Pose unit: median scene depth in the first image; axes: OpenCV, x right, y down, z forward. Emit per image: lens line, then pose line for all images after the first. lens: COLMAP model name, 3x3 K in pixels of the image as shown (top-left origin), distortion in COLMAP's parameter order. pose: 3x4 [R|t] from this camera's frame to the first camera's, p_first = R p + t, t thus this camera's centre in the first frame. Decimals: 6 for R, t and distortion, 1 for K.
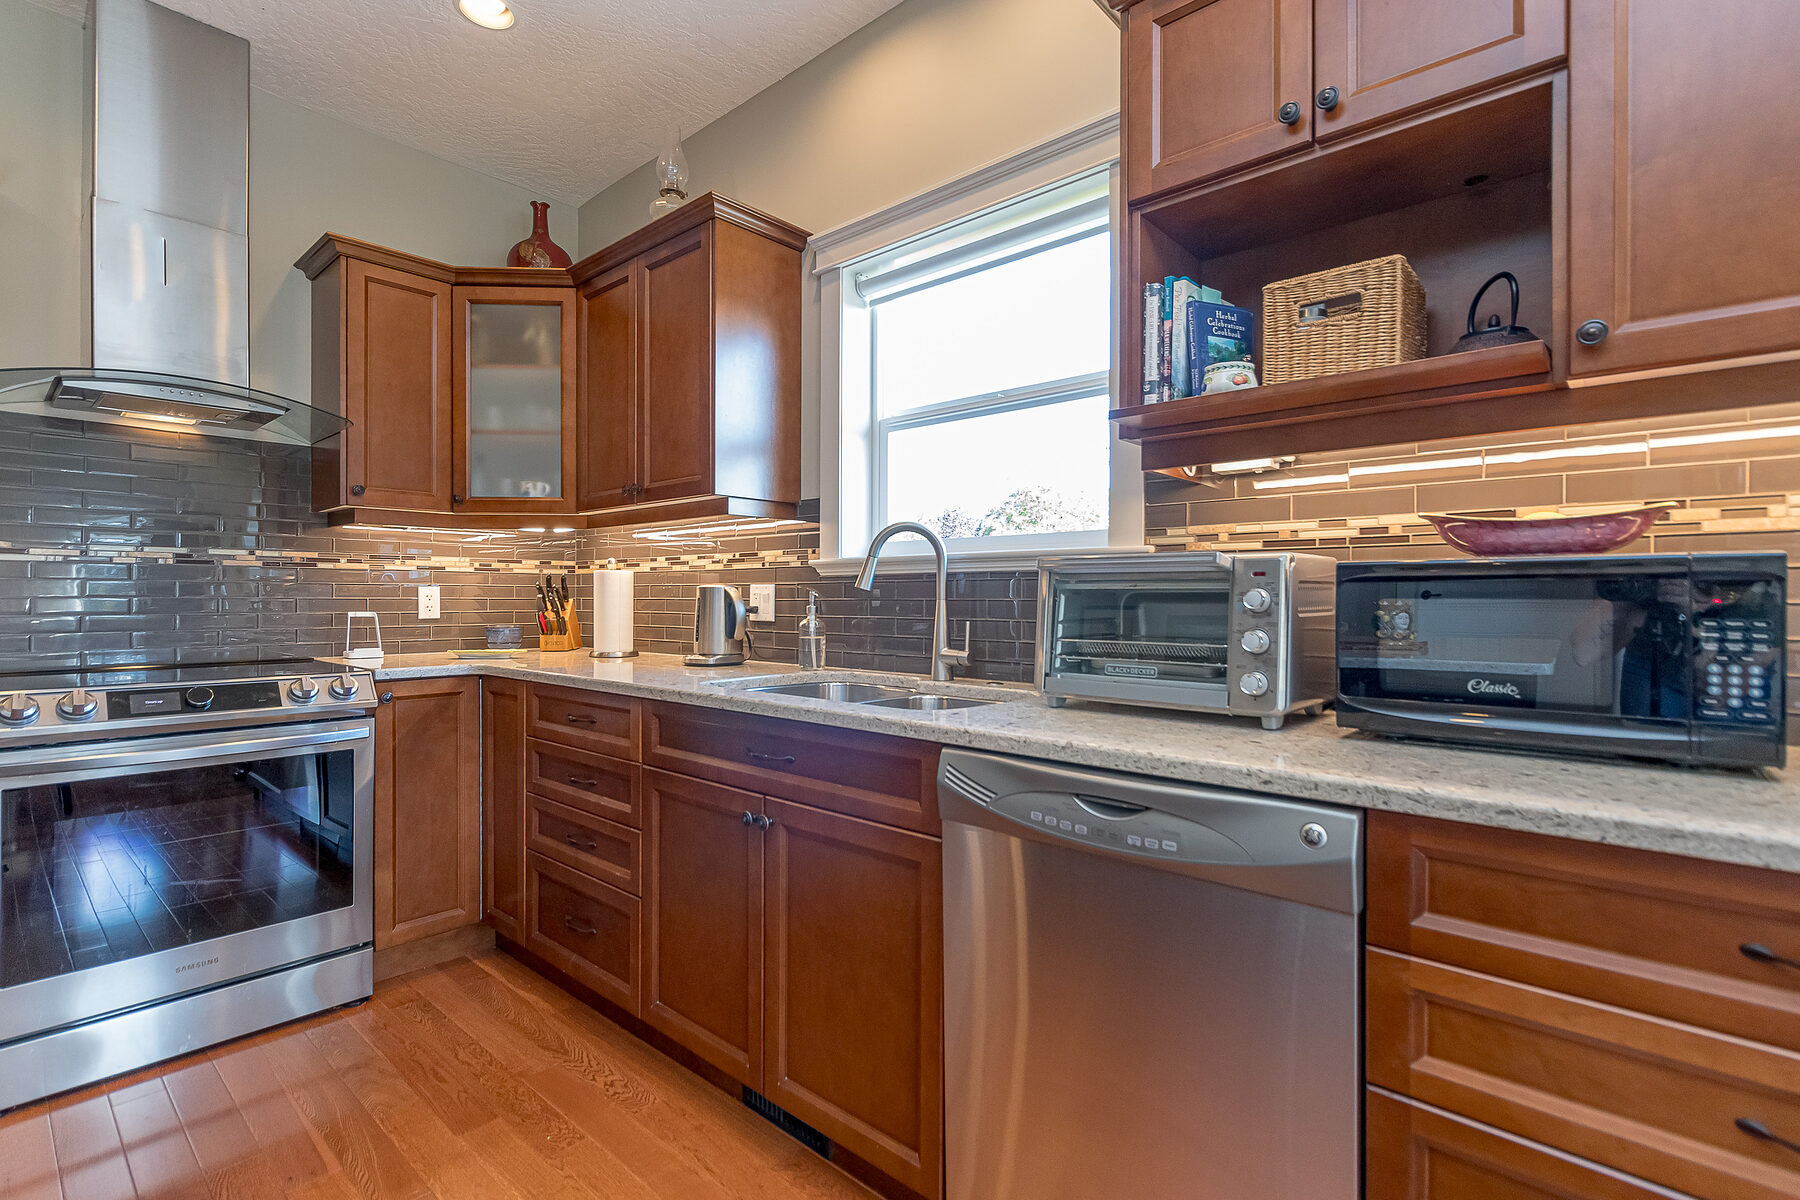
lens RADIAL K [[836.1, 0, 895.4], [0, 836.1, 594.9], [0, 0, 1]] dist [0.001274, -0.000125]
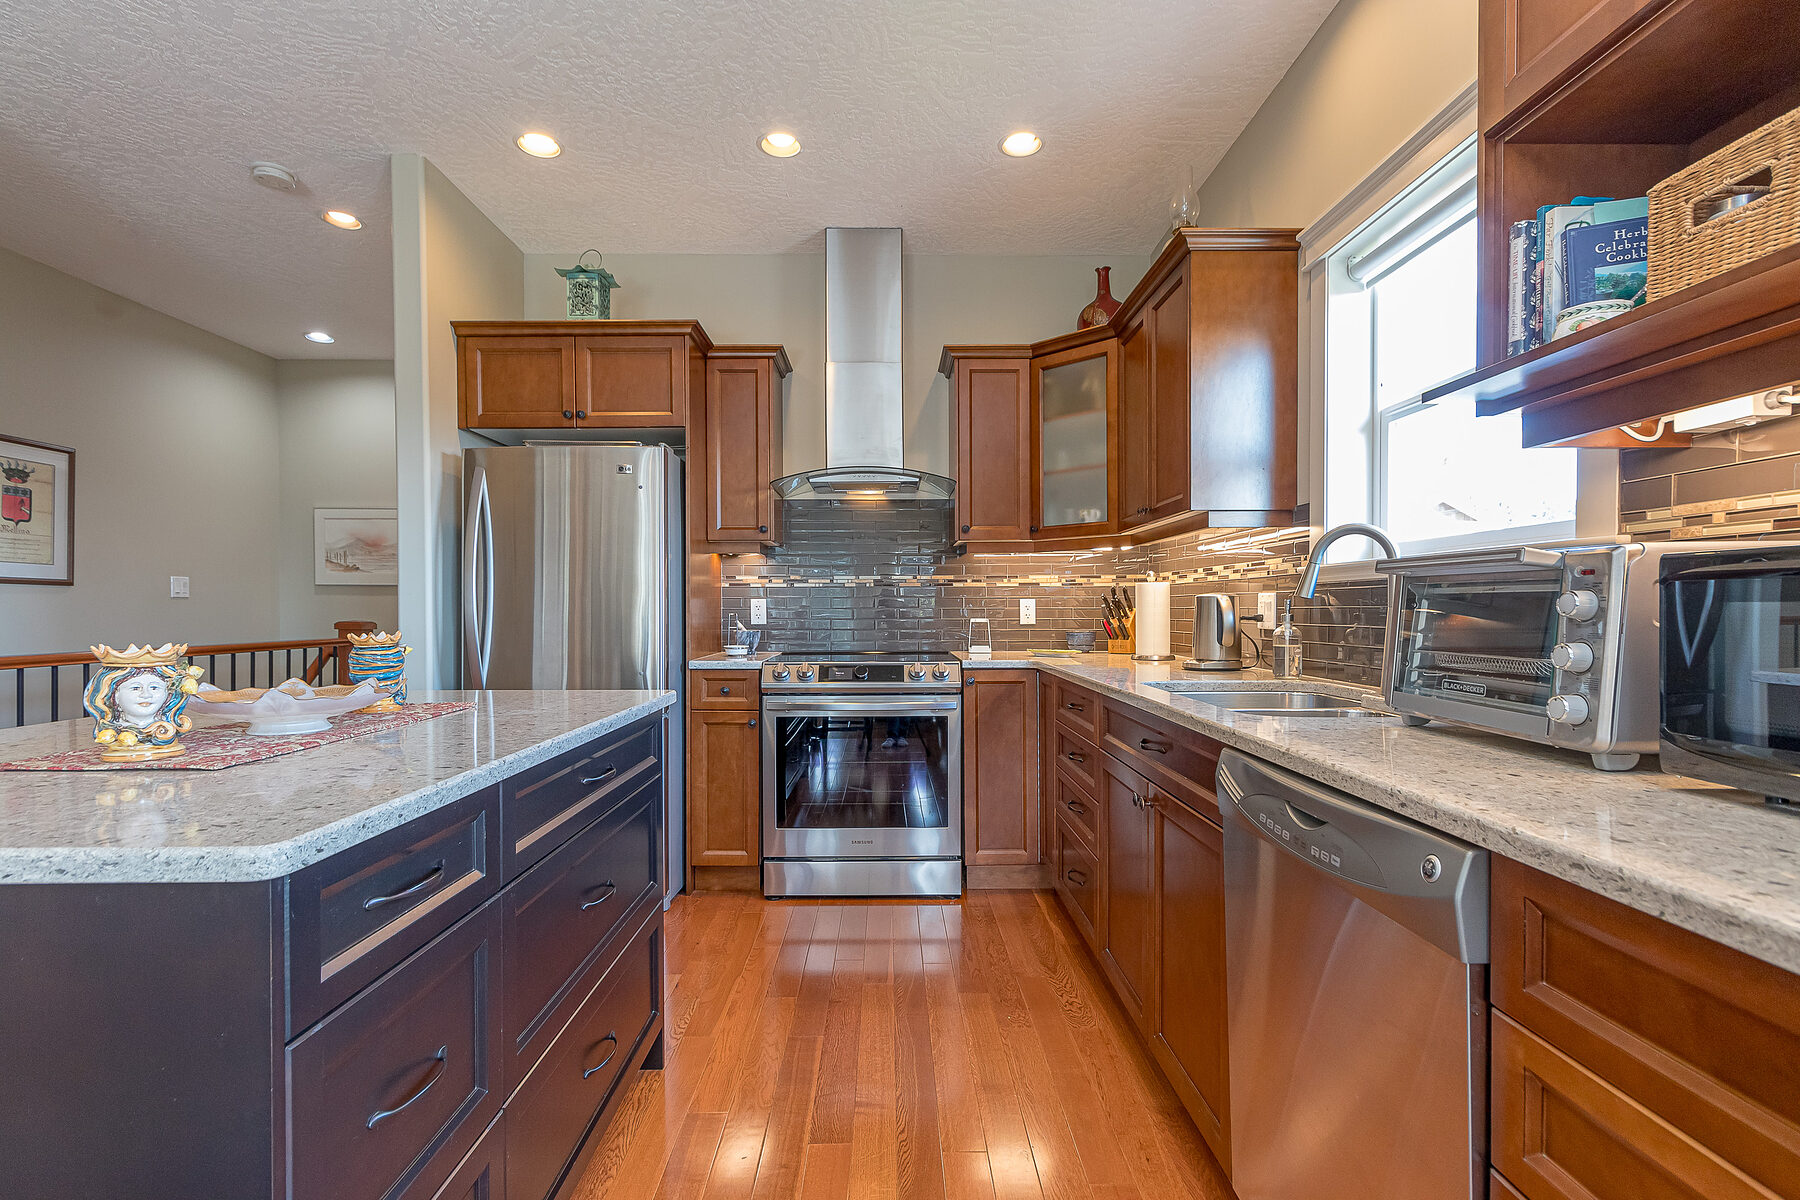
lens RADIAL K [[842.5, 0, 898.5], [0, 842.5, 619.6], [0, 0, 1]] dist [-0.001985, -0.000667]
pose [[0.676228, 0.005383, -0.736673, 0.310212], [0.007731, 0.999866, 0.014403, 0.001767], [0.736652, -0.015434, 0.676096, -0.010090]]
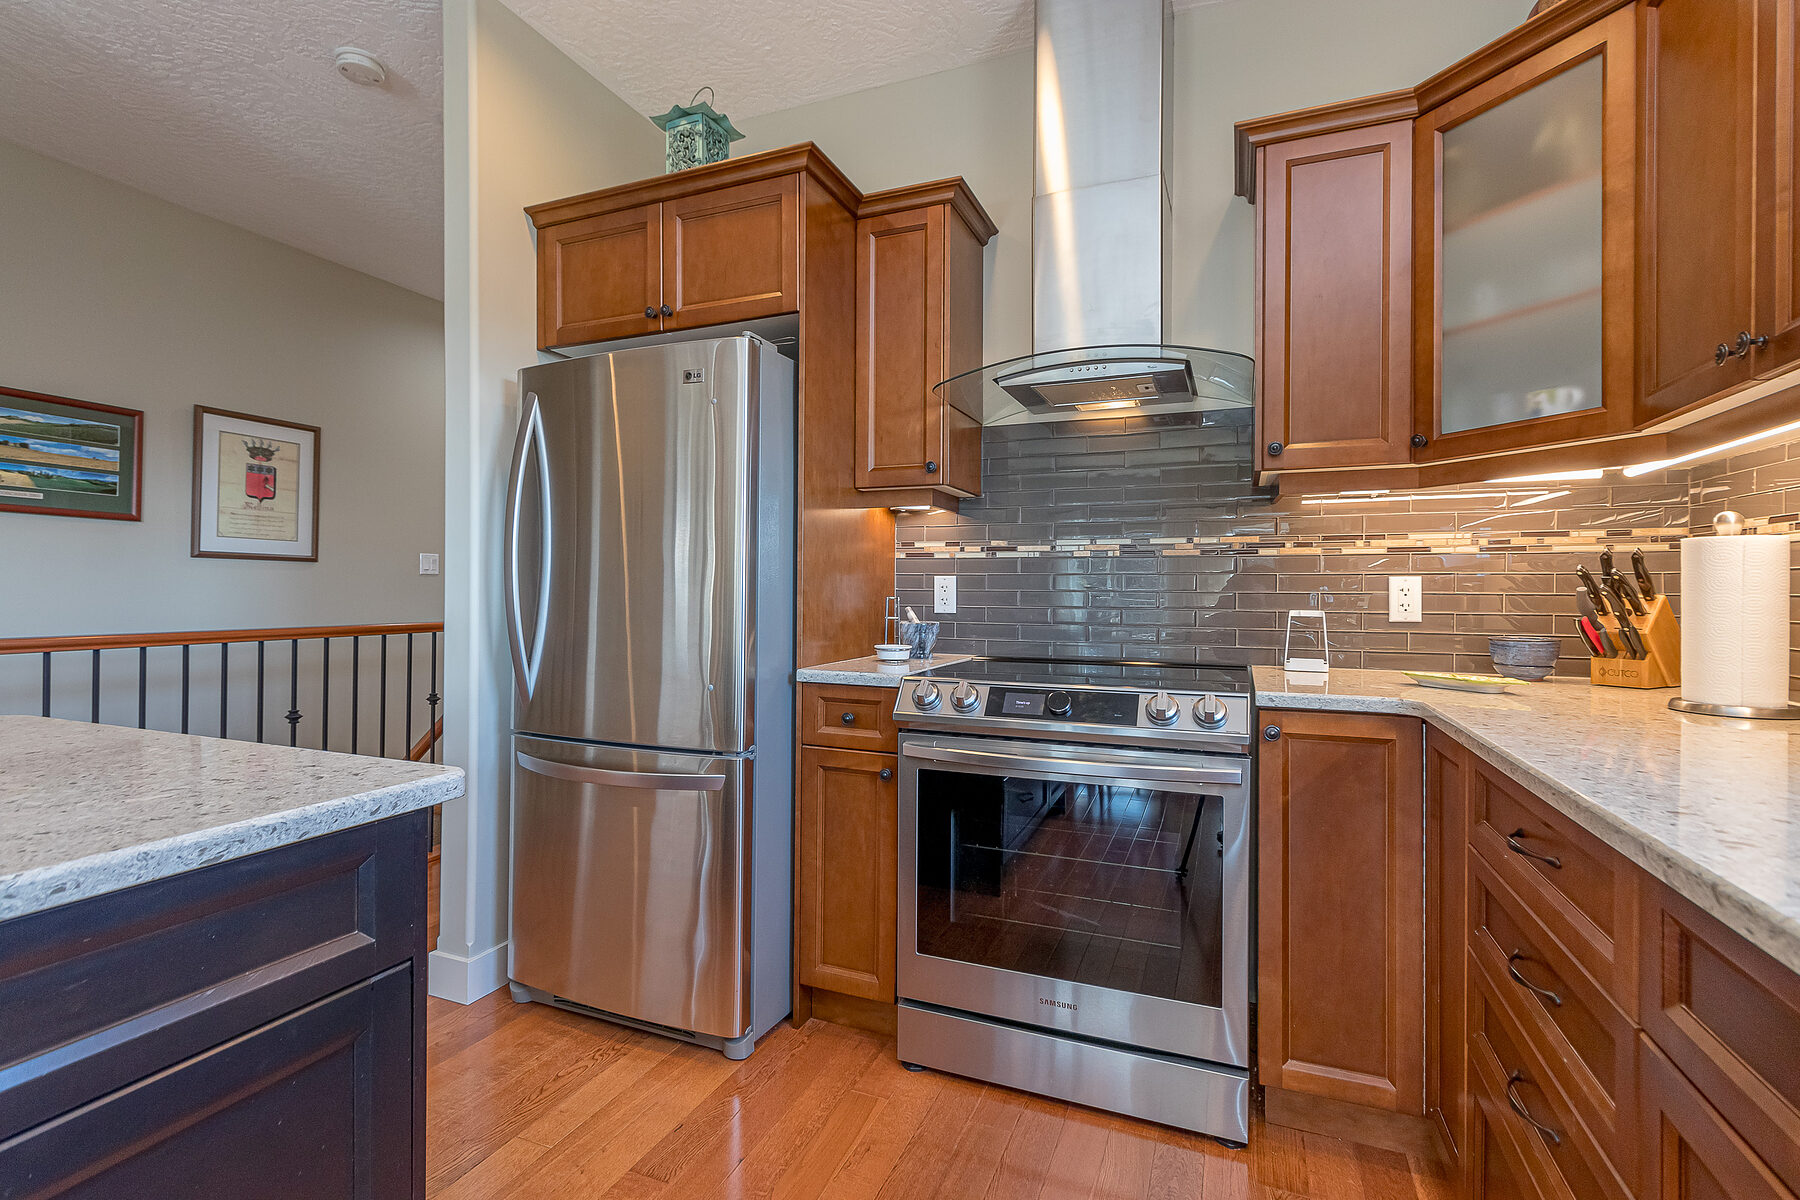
lens RADIAL K [[836.1, 0, 895.4], [0, 836.1, 594.9], [0, 0, 1]] dist [0.001274, -0.000125]
pose [[0.331828, 0.005064, -0.943326, -0.046875], [-0.000441, 0.999986, 0.005213, 0.002740], [0.943340, -0.001314, 0.331826, 0.450213]]
